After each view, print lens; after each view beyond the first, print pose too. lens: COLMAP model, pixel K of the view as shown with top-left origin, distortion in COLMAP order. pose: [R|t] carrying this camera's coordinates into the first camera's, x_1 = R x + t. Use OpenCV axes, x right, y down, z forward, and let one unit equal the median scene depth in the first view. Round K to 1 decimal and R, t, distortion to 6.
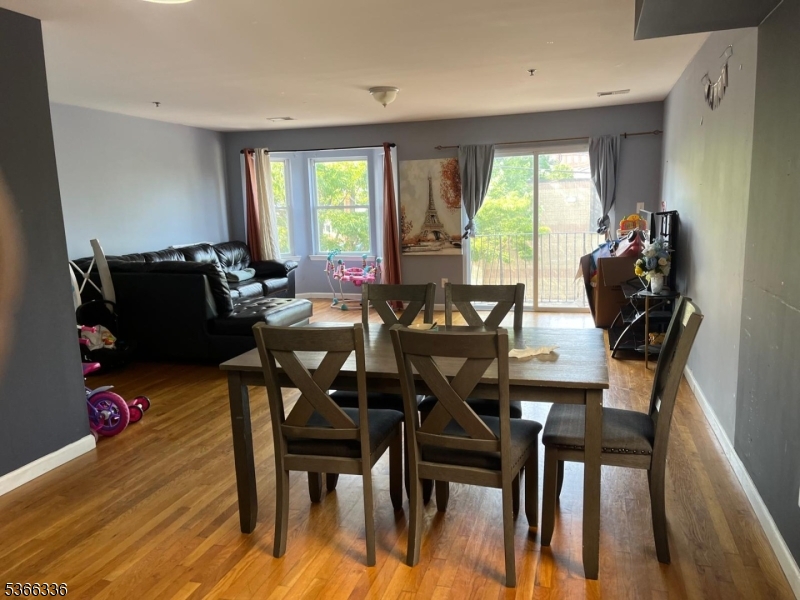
lens RADIAL K [[617.7, 0, 400.7], [0, 617.7, 308.7], [0, 0, 1]] dist [0.021576, -0.032560]
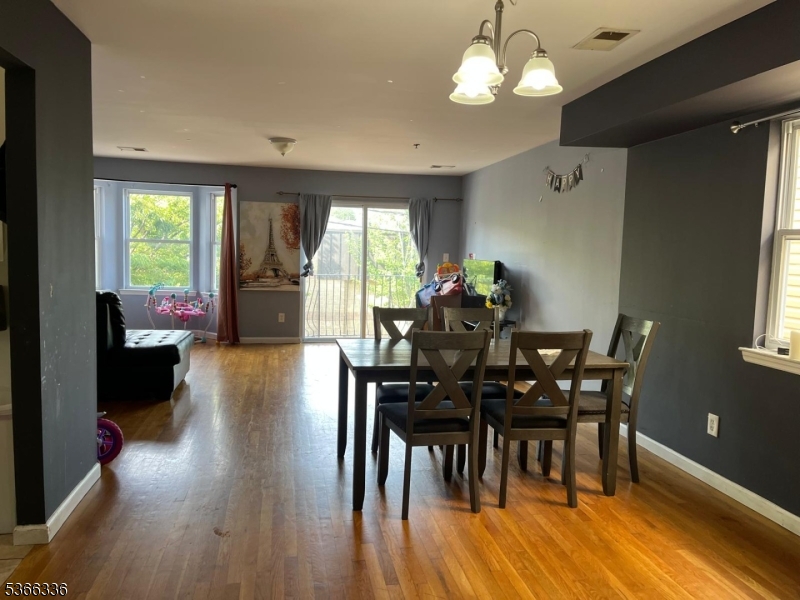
lens RADIAL K [[617.7, 0, 395.4], [0, 617.7, 297.1], [0, 0, 1]] dist [0.021576, -0.032560]
pose [[0.882019, 0.021903, 0.470704, -0.268974], [0.021388, 0.996029, -0.086427, 0.021115], [-0.470727, 0.086298, 0.878048, -0.038185]]
